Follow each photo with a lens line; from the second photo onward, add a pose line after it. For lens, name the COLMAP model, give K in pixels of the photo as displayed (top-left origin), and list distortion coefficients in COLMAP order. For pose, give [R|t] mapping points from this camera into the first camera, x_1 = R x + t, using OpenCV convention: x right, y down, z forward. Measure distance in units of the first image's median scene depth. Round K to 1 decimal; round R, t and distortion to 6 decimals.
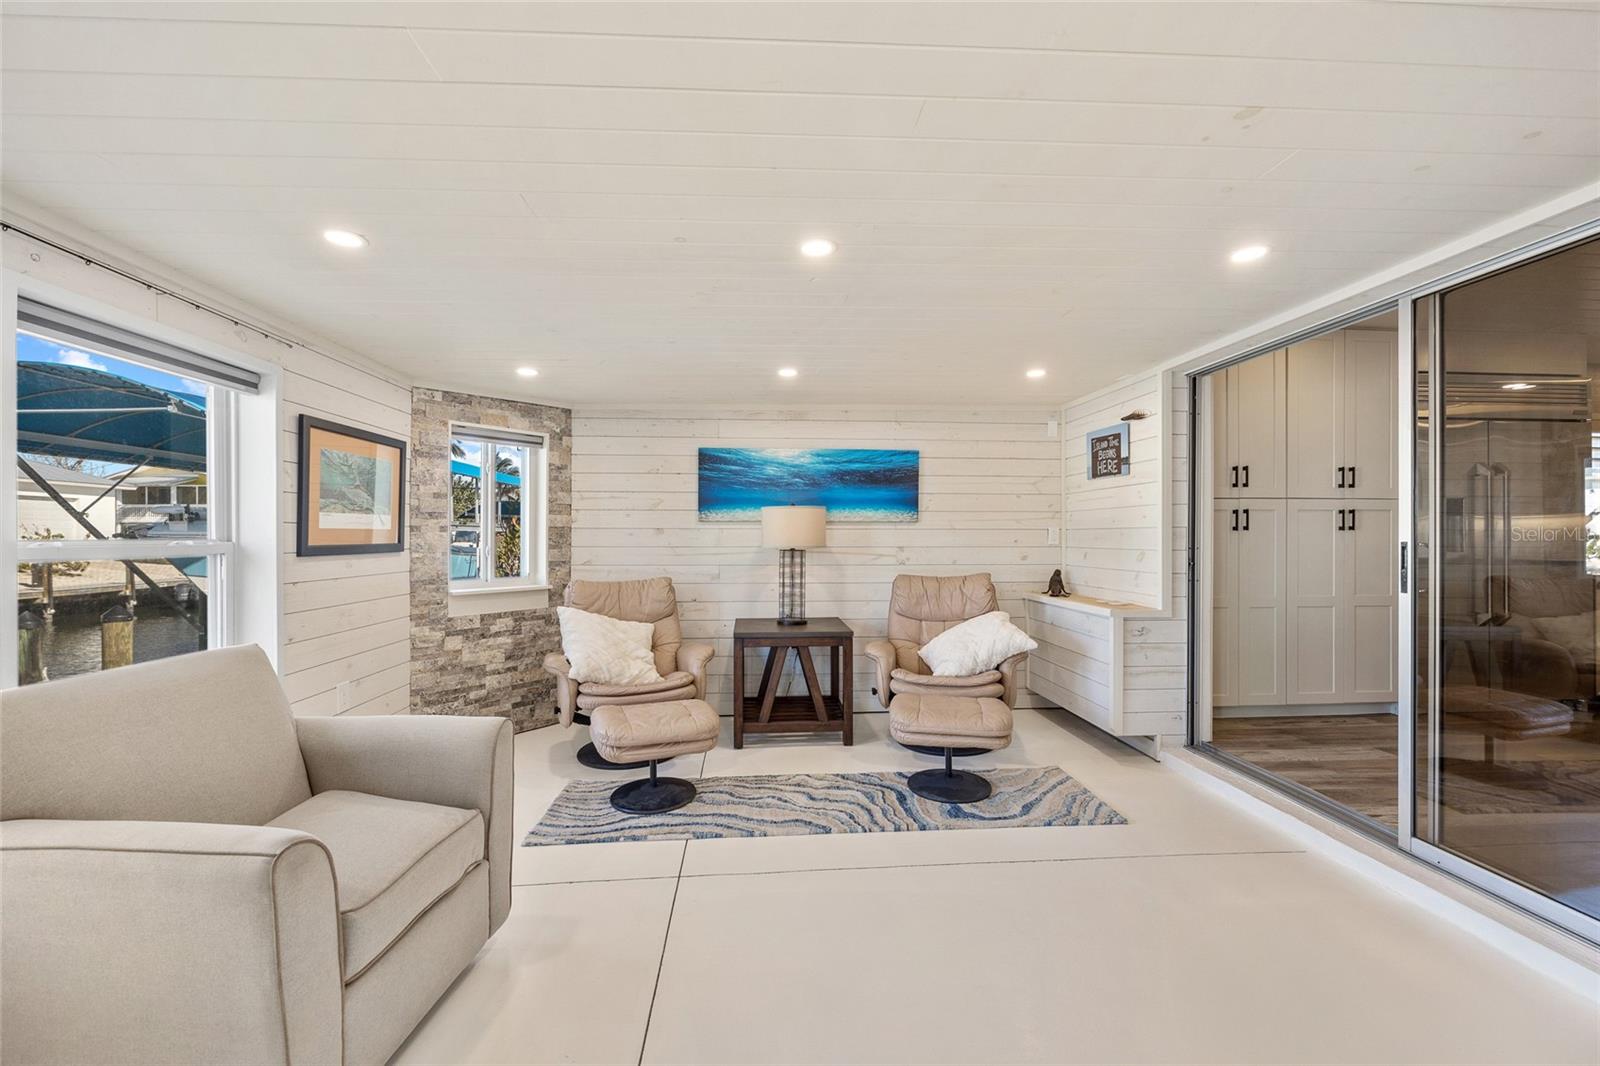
lens RADIAL K [[653.9, 0, 769.6], [0, 653.9, 532.5], [0, 0, 1]] dist [0.004308, -0.000961]
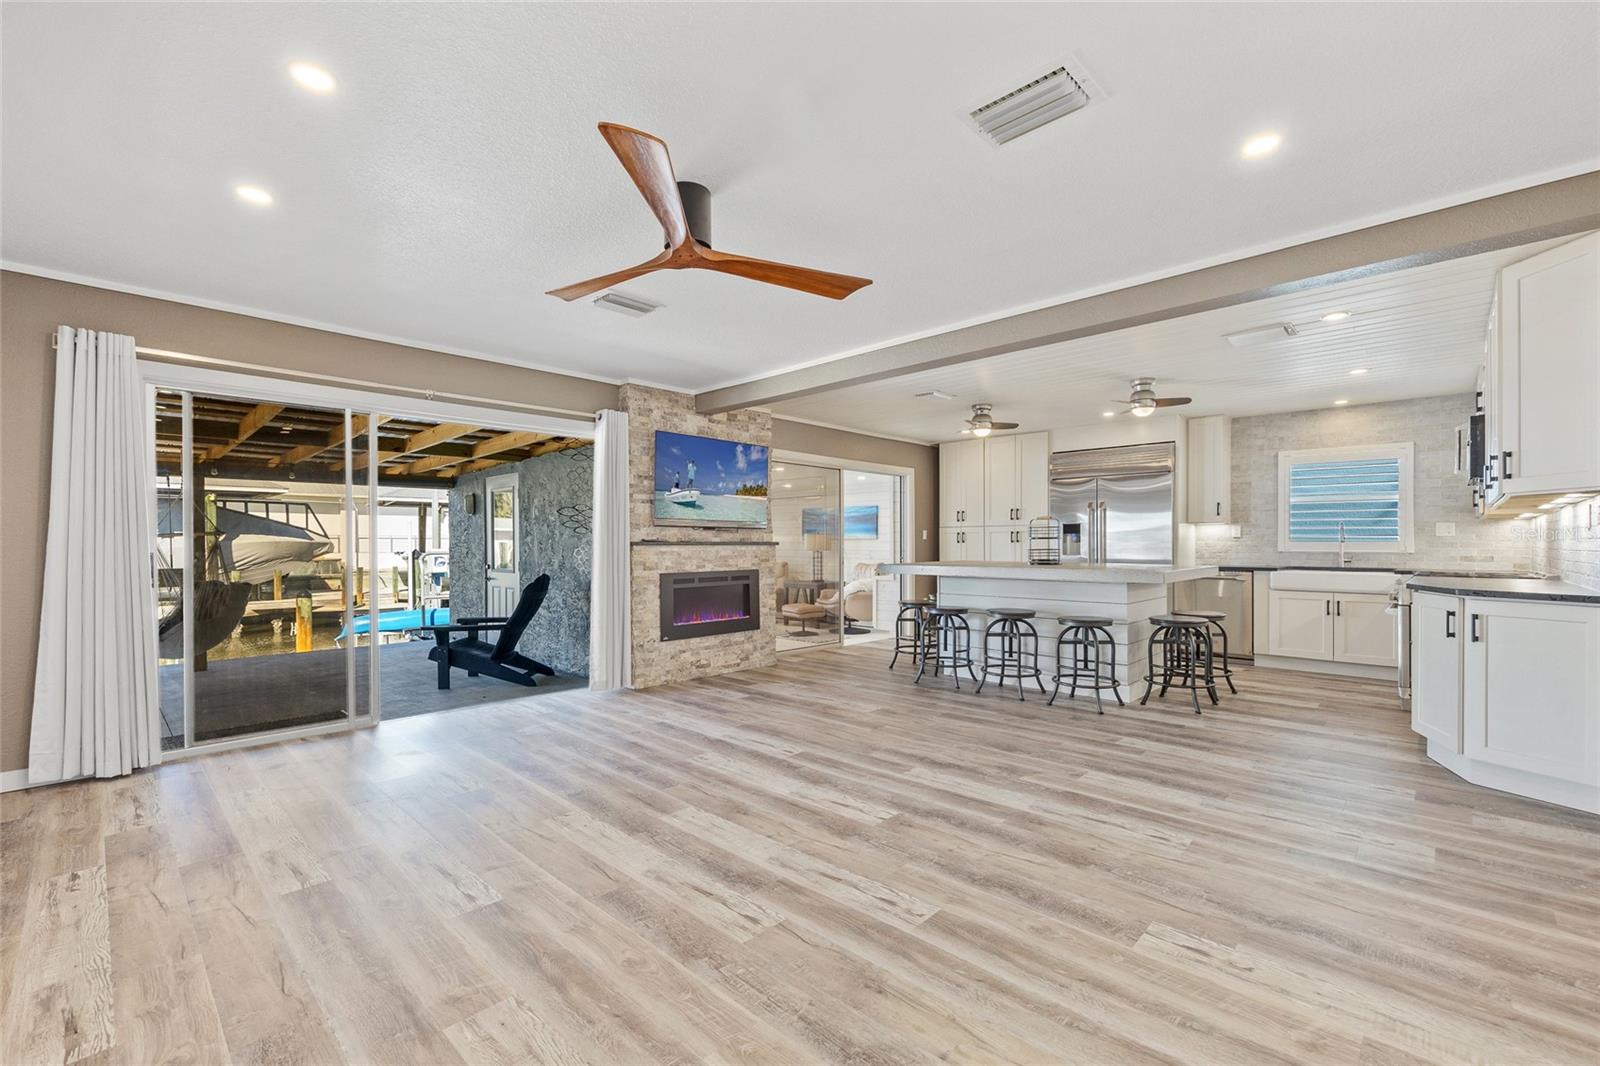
lens RADIAL K [[690.9, 0, 784.3], [0, 690.9, 537.2], [0, 0, 1]] dist [-0.000216, 0.001573]
pose [[0.647092, -0.008878, -0.762360, 2.090403], [-0.000664, 0.999925, -0.012209, 0.003627], [0.762411, 0.008407, 0.647038, -0.801690]]
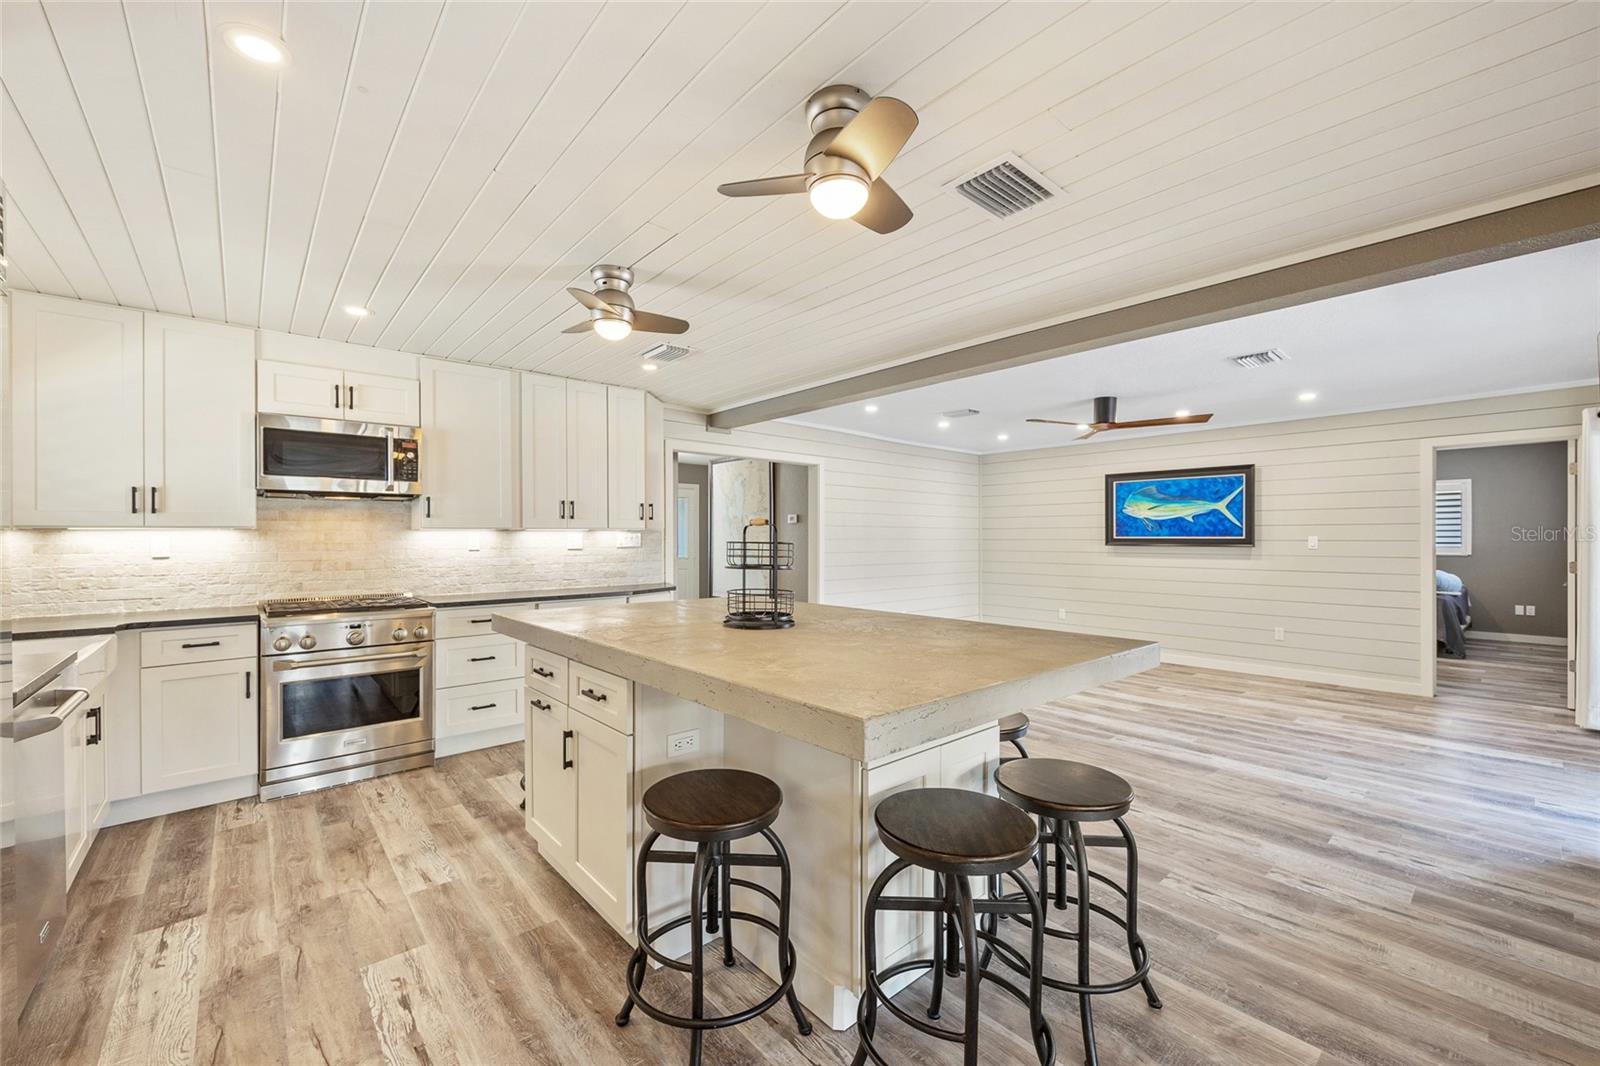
lens RADIAL K [[653.9, 0, 826.4], [0, 653.9, 516.7], [0, 0, 1]] dist [0.004308, -0.000961]
pose [[-0.626741, 0.026963, 0.778761, 0.789197], [0.000310, 0.999410, -0.034353, -0.040552], [-0.779228, -0.021289, -0.626379, 0.921373]]
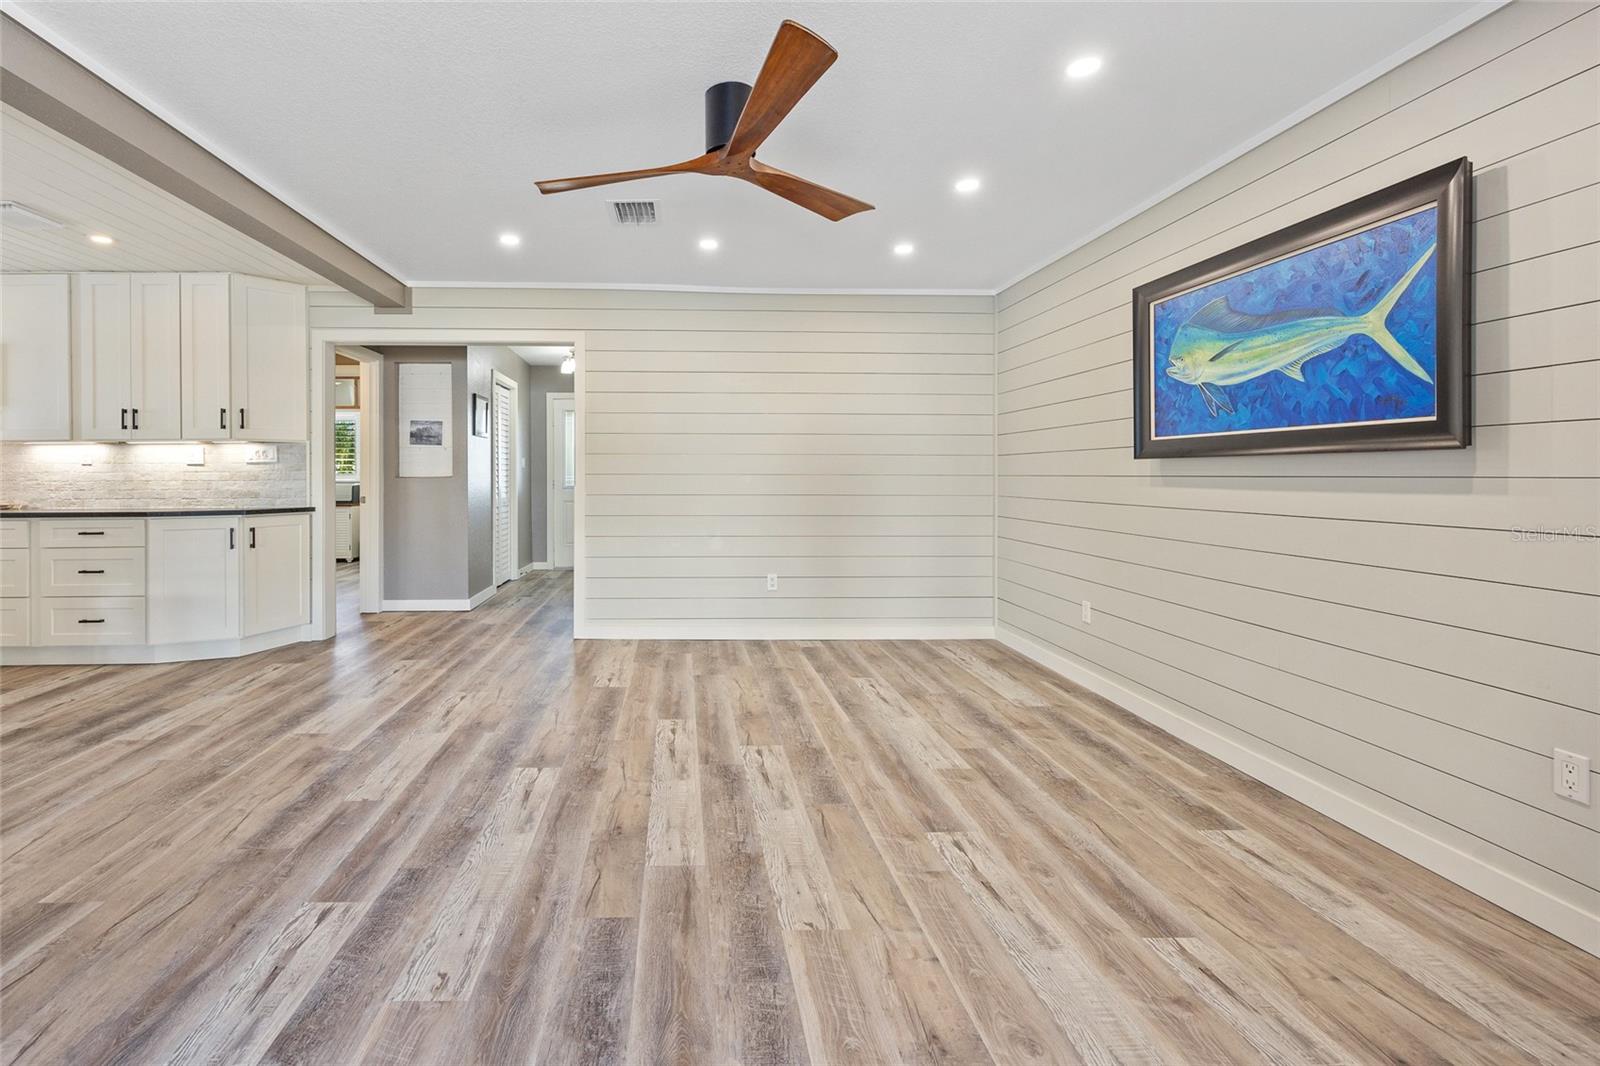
lens RADIAL K [[732.8, 0, 710.5], [0, 732.8, 466.6], [0, 0, 1]] dist [-0.005468, 0.000663]
pose [[0.048037, 0.010252, 0.998793, 0.855808], [0.001186, 0.999946, -0.010320, -0.004211], [-0.998845, 0.001680, 0.048023, -0.448216]]
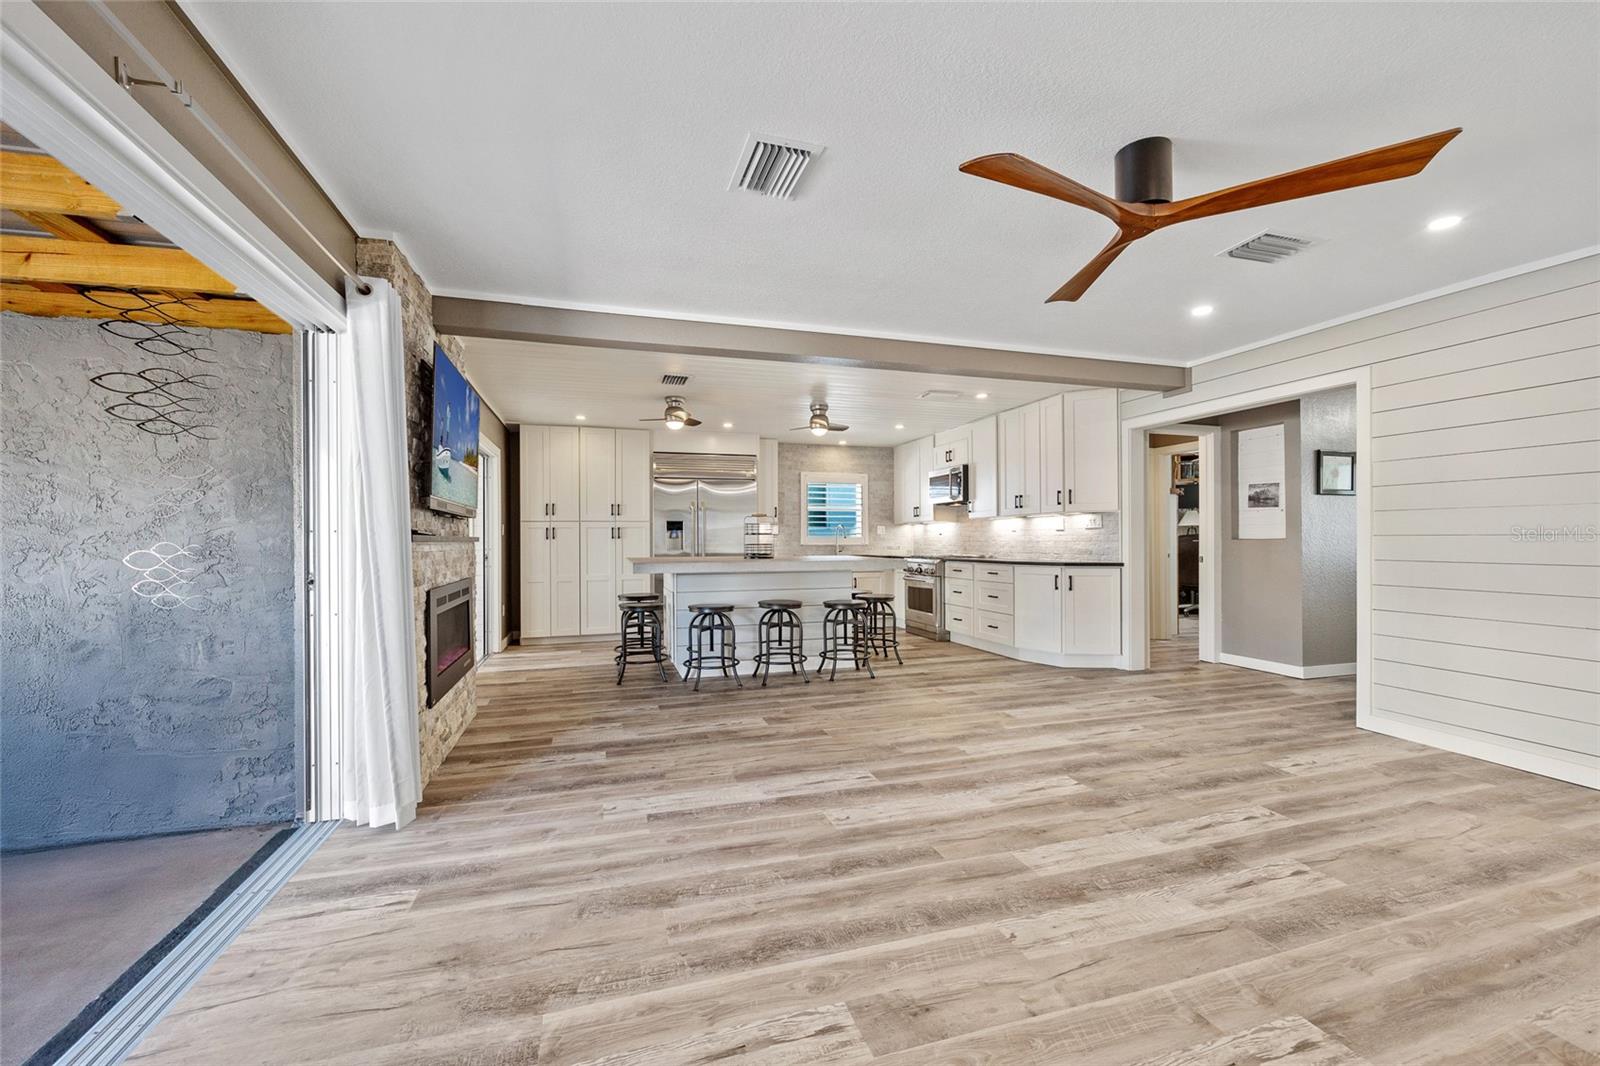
lens RADIAL K [[653.9, 0, 796.5], [0, 653.9, 551.6], [0, 0, 1]] dist [0.004308, -0.000961]
pose [[0.976229, -0.010516, 0.216487, 1.084205], [0.005423, 0.999695, 0.024109, -0.011280], [-0.216674, -0.022362, 0.975988, -0.944595]]
